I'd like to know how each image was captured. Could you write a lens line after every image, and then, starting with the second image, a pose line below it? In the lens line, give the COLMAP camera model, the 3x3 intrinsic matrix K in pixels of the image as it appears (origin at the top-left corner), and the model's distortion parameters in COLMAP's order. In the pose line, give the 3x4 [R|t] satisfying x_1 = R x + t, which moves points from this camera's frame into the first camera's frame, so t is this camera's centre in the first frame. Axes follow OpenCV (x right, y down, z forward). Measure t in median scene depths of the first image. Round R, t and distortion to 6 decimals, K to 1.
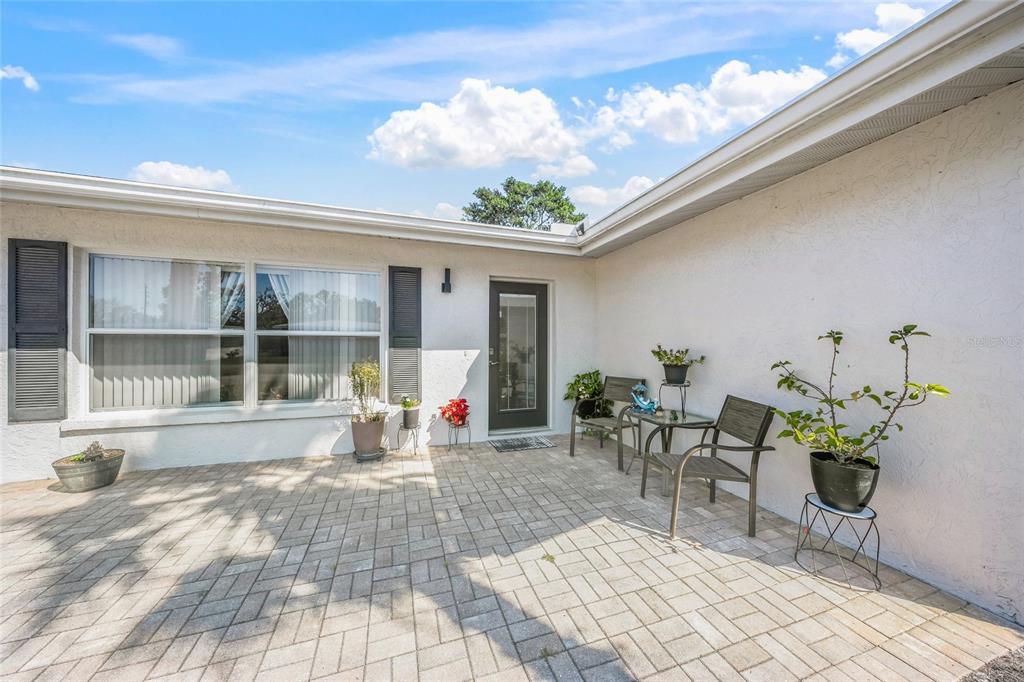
lens RADIAL K [[350.8, 0, 512.0], [0, 350.8, 341.0], [0, 0, 1]] dist [0.000006, -0.000269]
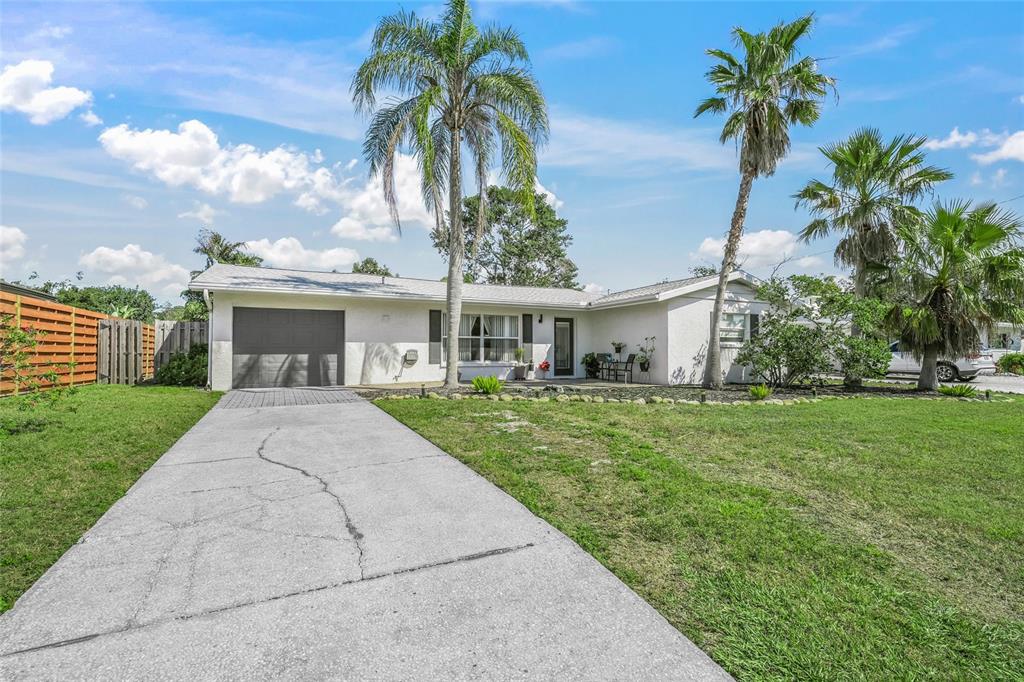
lens RADIAL K [[447.5, 0, 512.0], [0, 447.5, 341.0], [0, 0, 1]] dist [0.000513, -0.000066]
pose [[0.993873, 0.004118, 0.110448, -0.823984], [-0.002252, 0.999853, -0.017014, 0.064738], [-0.110502, 0.016661, 0.993736, -2.539310]]
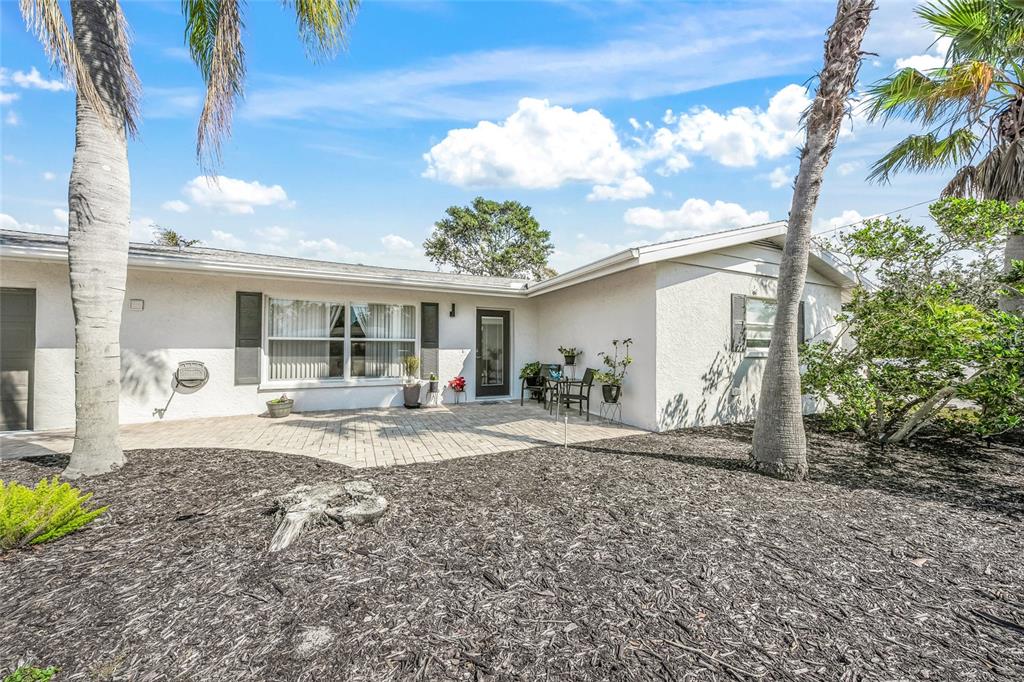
lens RADIAL K [[350.8, 0, 512.0], [0, 350.8, 341.0], [0, 0, 1]] dist [0.000006, -0.000269]
pose [[0.995532, 0.003504, 0.094361, -0.057130], [-0.001911, 0.999854, -0.016965, 0.012878], [-0.094407, 0.016709, 0.995393, -0.818098]]
